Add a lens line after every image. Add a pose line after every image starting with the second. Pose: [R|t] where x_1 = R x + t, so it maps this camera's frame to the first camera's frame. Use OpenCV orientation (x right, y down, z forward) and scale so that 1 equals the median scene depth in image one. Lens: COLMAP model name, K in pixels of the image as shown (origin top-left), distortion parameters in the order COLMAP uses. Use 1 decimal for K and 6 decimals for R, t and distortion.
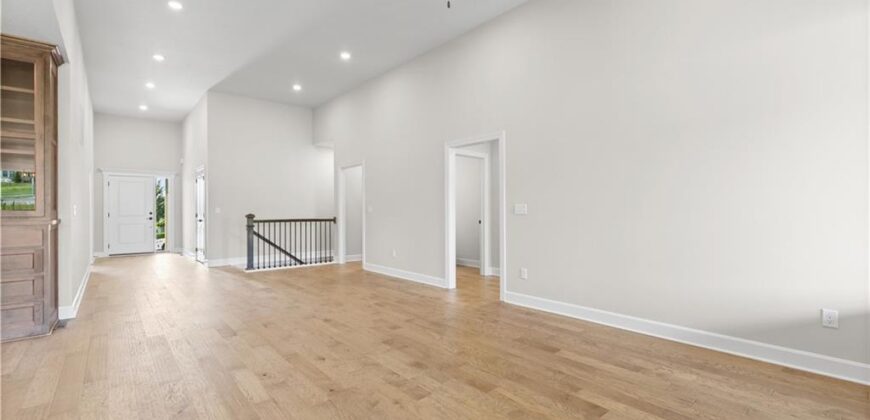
lens RADIAL K [[369.6, 0, 433.8], [0, 369.6, 209.7], [0, 0, 1]] dist [0.001570, 0.000037]
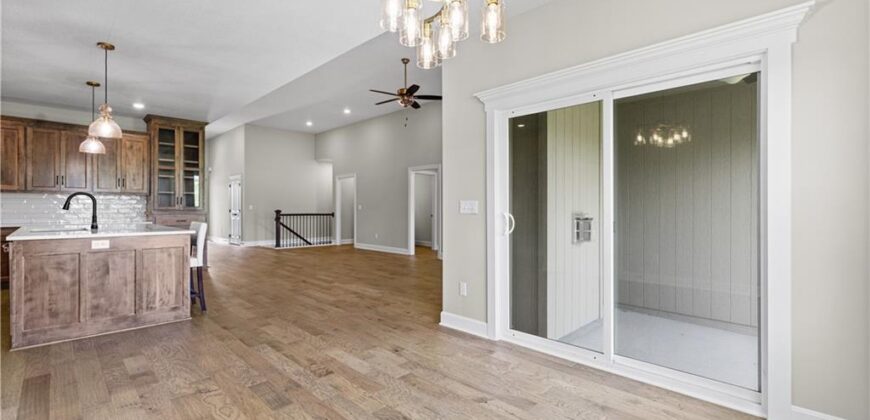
lens RADIAL K [[369.6, 0, 429.0], [0, 369.6, 208.2], [0, 0, 1]] dist [0.001570, 0.000037]
pose [[0.998084, 0.006175, 0.061566, 0.015981], [-0.006155, 0.999981, -0.000510, 0.000937], [-0.061568, 0.000130, 0.998103, -0.509726]]
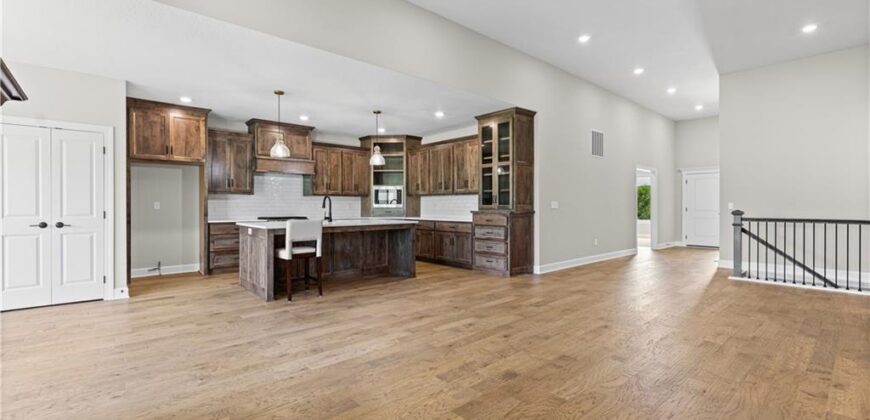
lens RADIAL K [[369.6, 0, 432.4], [0, 369.6, 206.3], [0, 0, 1]] dist [0.001570, 0.000037]
pose [[0.014297, 0.005721, -0.999881, 0.322833], [-0.001071, 0.999983, 0.005706, -0.001266], [0.999897, 0.000990, 0.014303, 0.294814]]
